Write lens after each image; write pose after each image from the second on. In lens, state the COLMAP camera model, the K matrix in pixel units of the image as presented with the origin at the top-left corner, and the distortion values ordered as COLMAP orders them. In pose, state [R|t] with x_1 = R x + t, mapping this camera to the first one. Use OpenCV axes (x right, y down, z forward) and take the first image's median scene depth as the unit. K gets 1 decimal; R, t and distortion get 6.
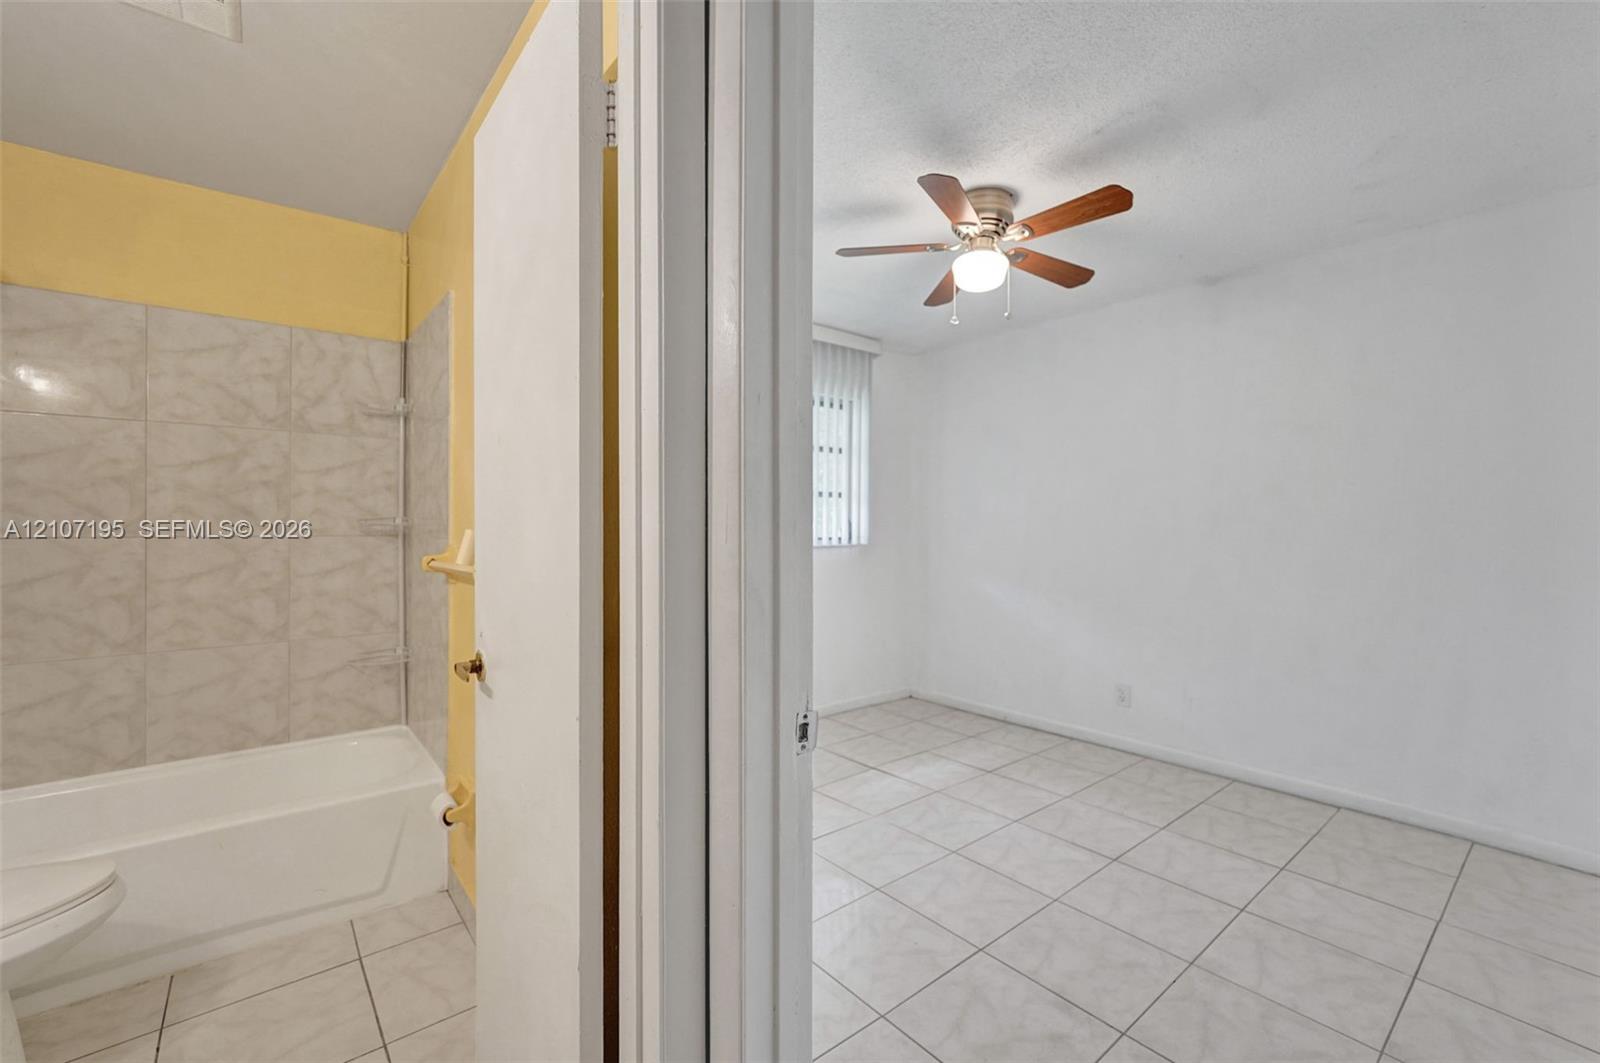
lens RADIAL K [[675.8, 0, 789.8], [0, 675.8, 527.5], [0, 0, 1]] dist [-0.007475, 0.000825]
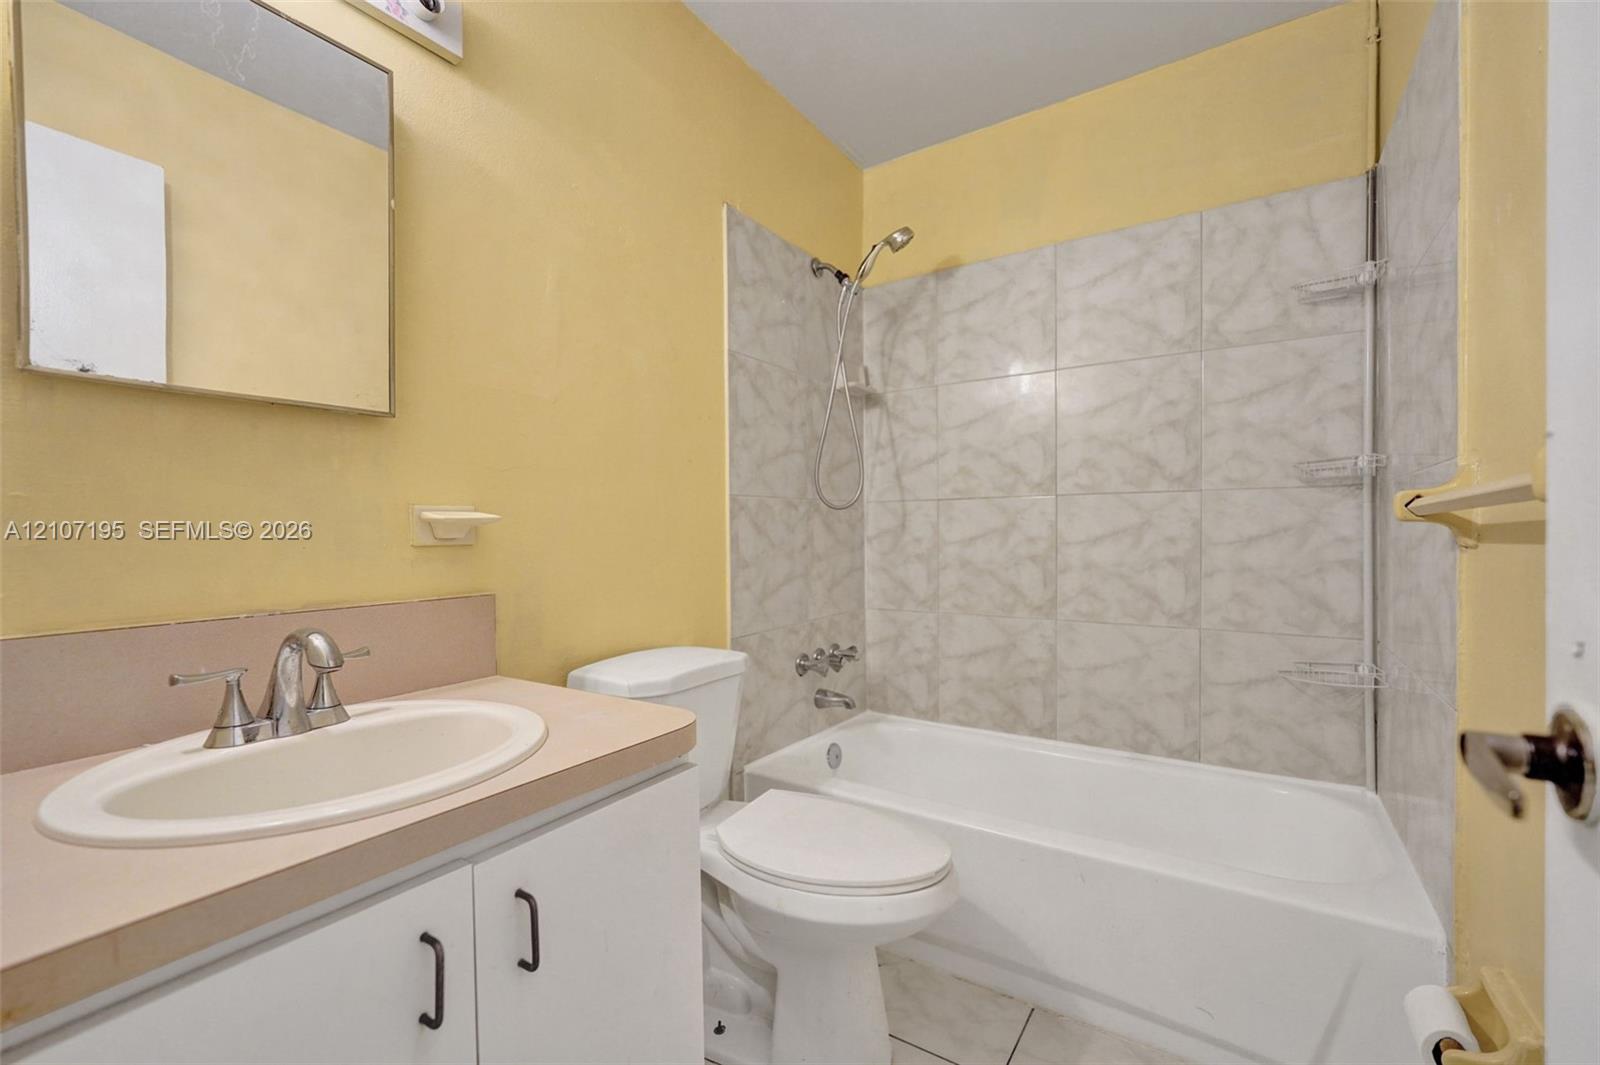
lens RADIAL K [[675.8, 0, 802.0], [0, 675.8, 537.8], [0, 0, 1]] dist [-0.007475, 0.000825]
pose [[0.312364, 0.004587, -0.949951, -0.157195], [0.000703, 0.999987, 0.005059, 0.059866], [0.949962, -0.002248, 0.312357, 0.324900]]
